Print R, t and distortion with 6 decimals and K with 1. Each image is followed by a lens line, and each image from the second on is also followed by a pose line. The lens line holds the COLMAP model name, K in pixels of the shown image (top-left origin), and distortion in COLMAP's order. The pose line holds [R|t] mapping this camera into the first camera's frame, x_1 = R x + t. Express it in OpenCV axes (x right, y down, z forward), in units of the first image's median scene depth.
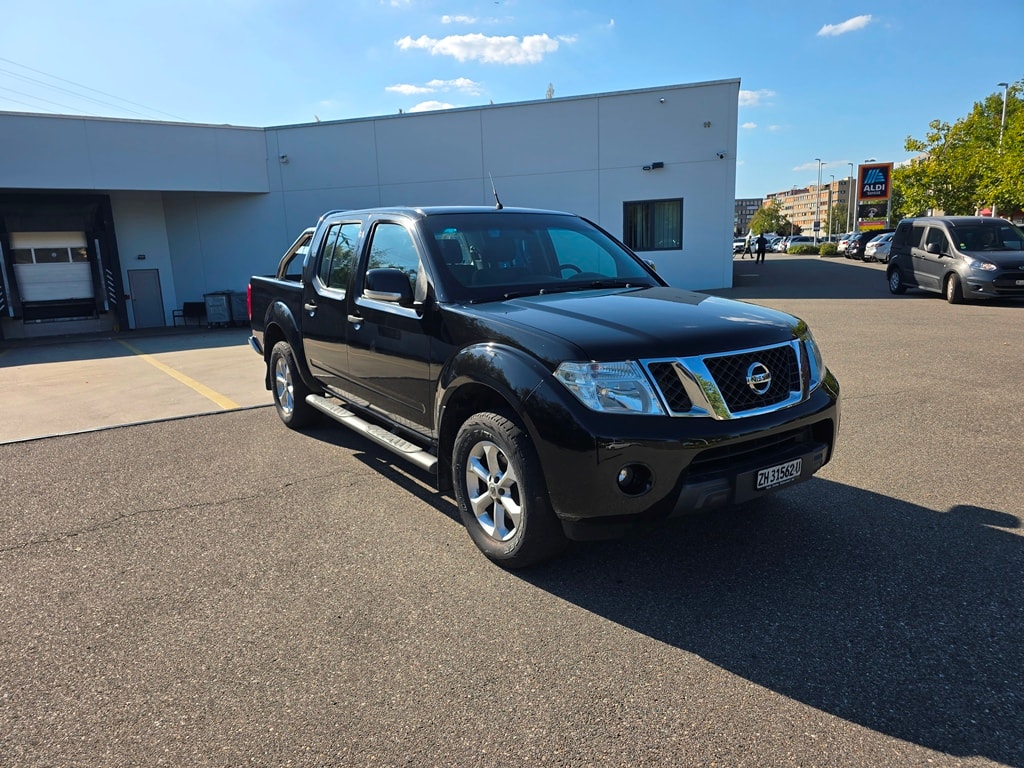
lens RADIAL K [[686.6, 0, 505.0], [0, 686.6, 387.9], [0, 0, 1]] dist [0.065940, -0.062398]
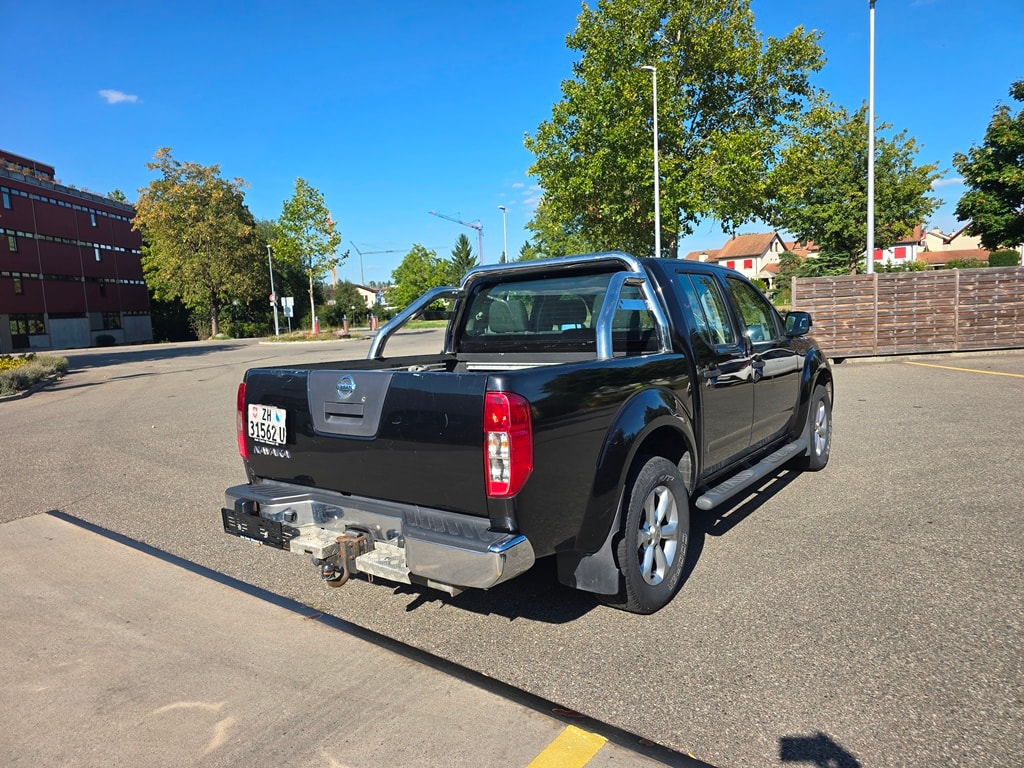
lens RADIAL K [[683.6, 0, 512.0], [0, 683.6, 384.0], [0, 0, 1]] dist [0.063329, -0.056849]
pose [[-0.329377, -0.058382, 0.942392, -1.047021], [0.244065, 0.958902, 0.144708, -0.305050], [-0.912109, 0.277668, -0.301591, 1.617057]]
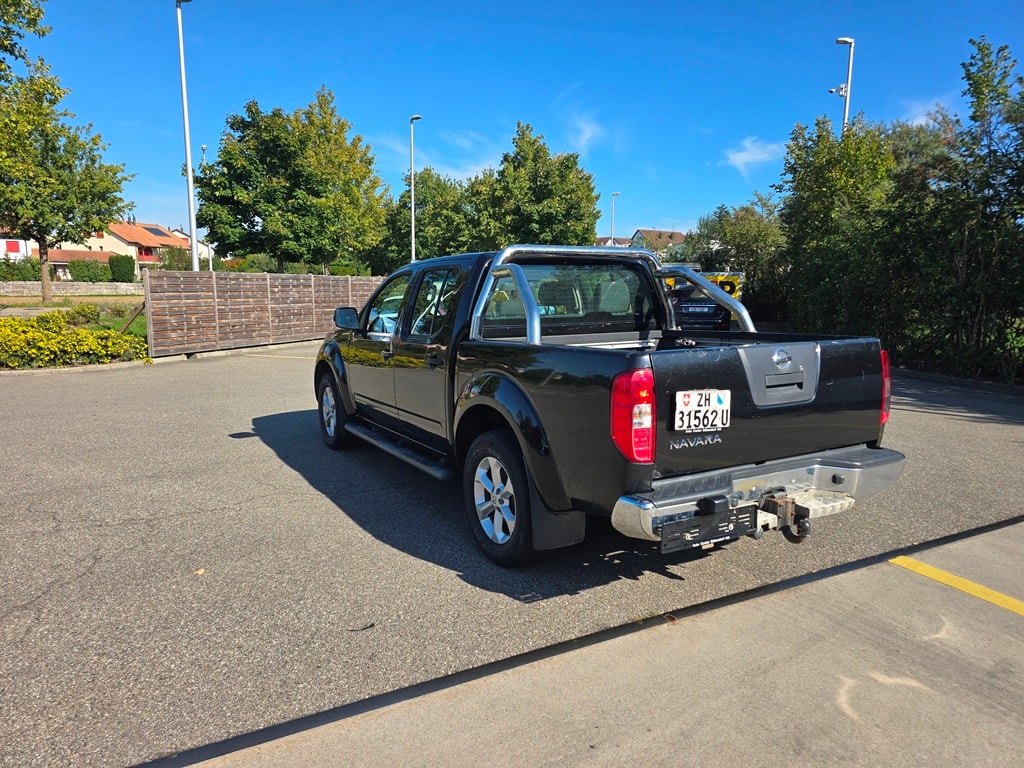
lens RADIAL K [[676.0, 0, 510.3], [0, 676.0, 393.4], [0, 0, 1]] dist [0.063318, -0.055854]
pose [[-0.997250, 0.016150, 0.072335, -0.168482], [0.040165, 0.937994, 0.344317, -0.460172], [-0.062289, 0.346275, -0.936063, 2.232221]]
